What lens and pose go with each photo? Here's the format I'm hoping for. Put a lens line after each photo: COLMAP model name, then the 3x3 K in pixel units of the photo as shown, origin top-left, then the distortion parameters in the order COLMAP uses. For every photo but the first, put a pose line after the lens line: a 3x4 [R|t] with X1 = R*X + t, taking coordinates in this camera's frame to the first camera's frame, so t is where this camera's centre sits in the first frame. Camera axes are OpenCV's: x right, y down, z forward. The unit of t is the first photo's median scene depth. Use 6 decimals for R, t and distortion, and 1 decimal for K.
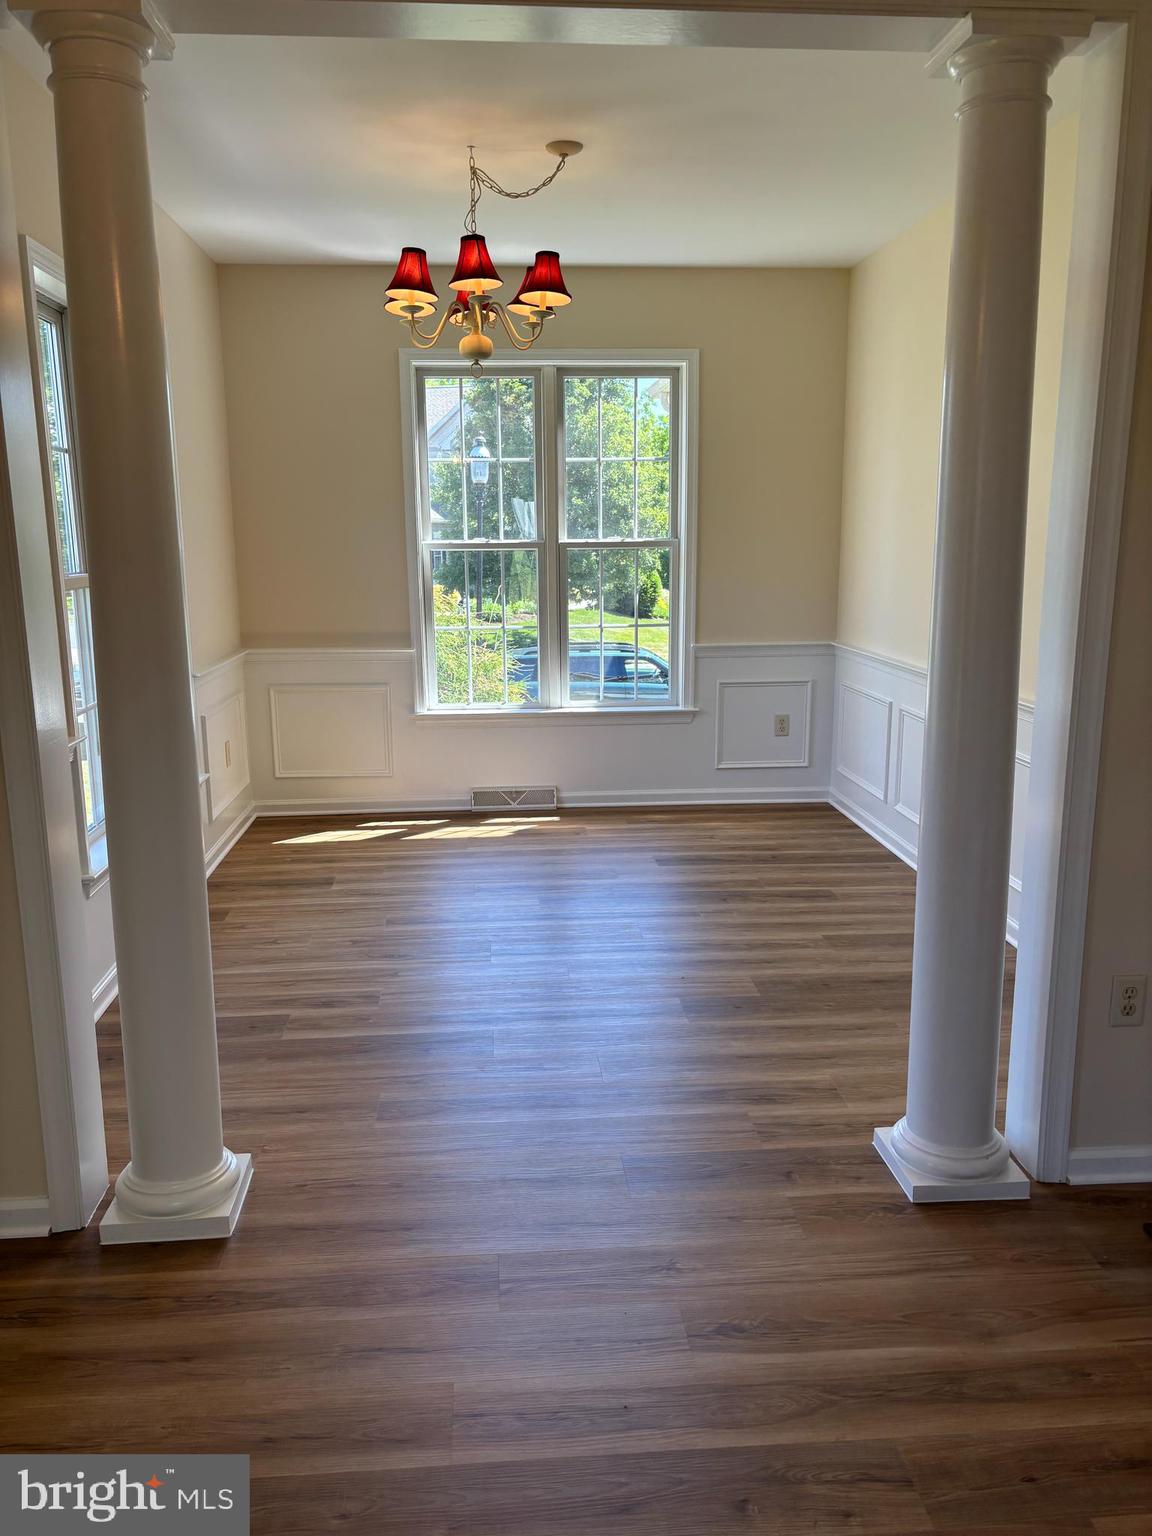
lens RADIAL K [[1155.4, 0, 572.6], [0, 1155.4, 769.6], [0, 0, 1]] dist [0.033284, -0.035540]
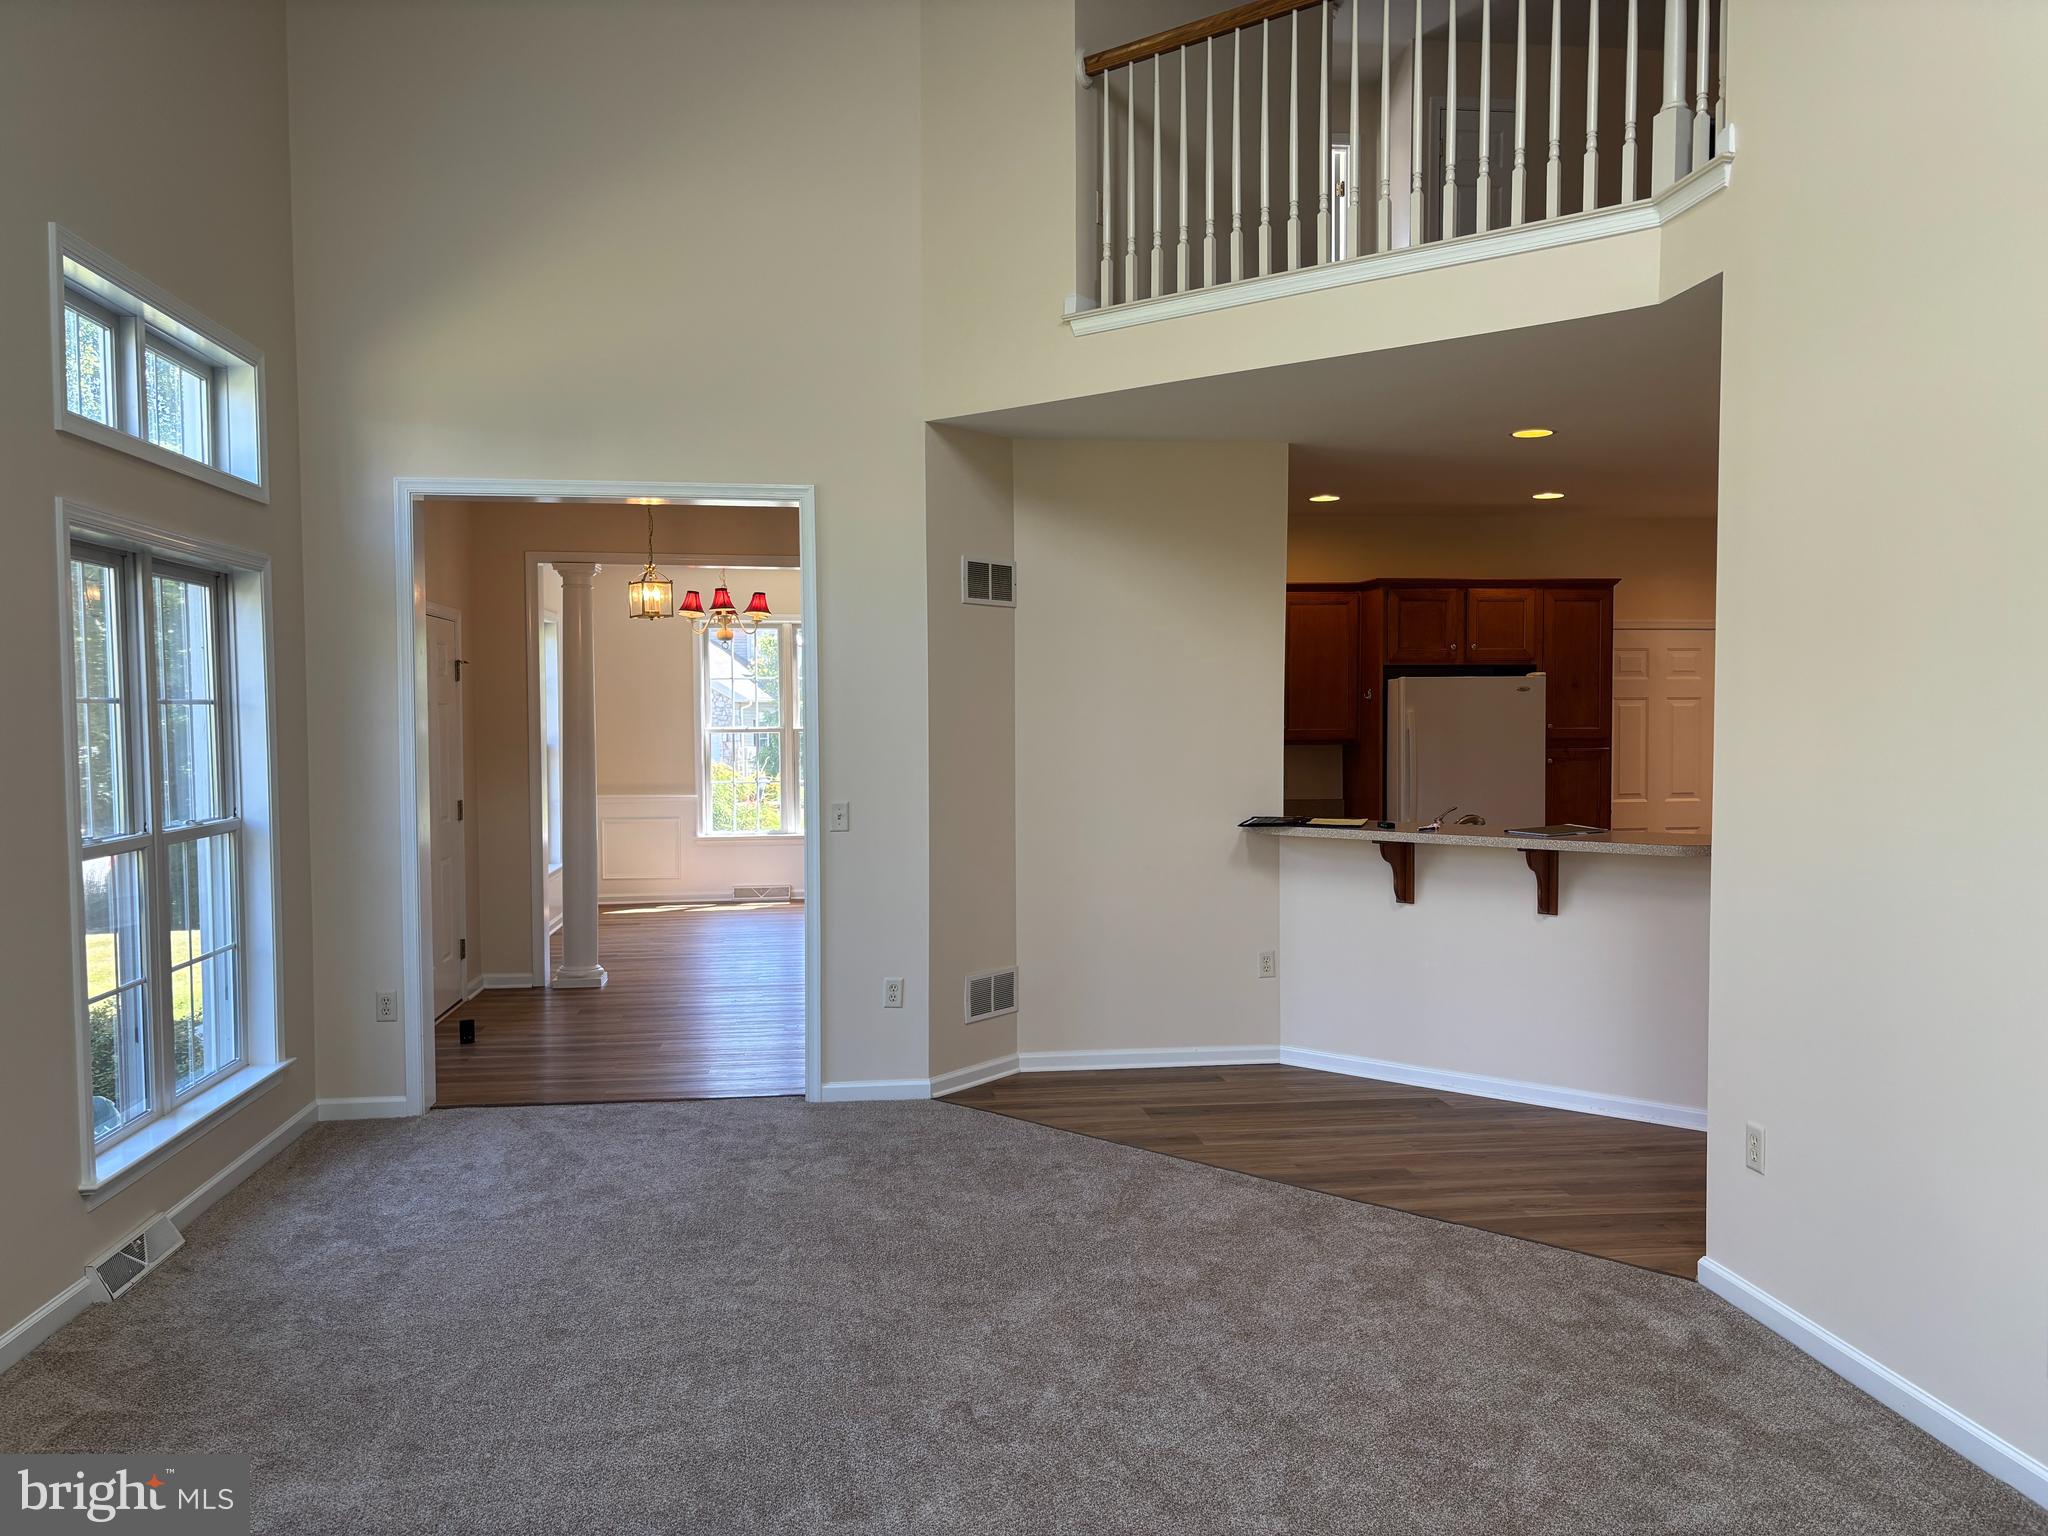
lens RADIAL K [[1540.5, 0, 1028.9], [0, 1540.5, 770.6], [0, 0, 1]] dist [0.033284, -0.035540]
pose [[0.998866, -0.000374, 0.047602, 0.226601], [0.007927, 0.987314, -0.158582, 0.209594], [-0.046938, 0.158780, 0.986198, -1.159477]]
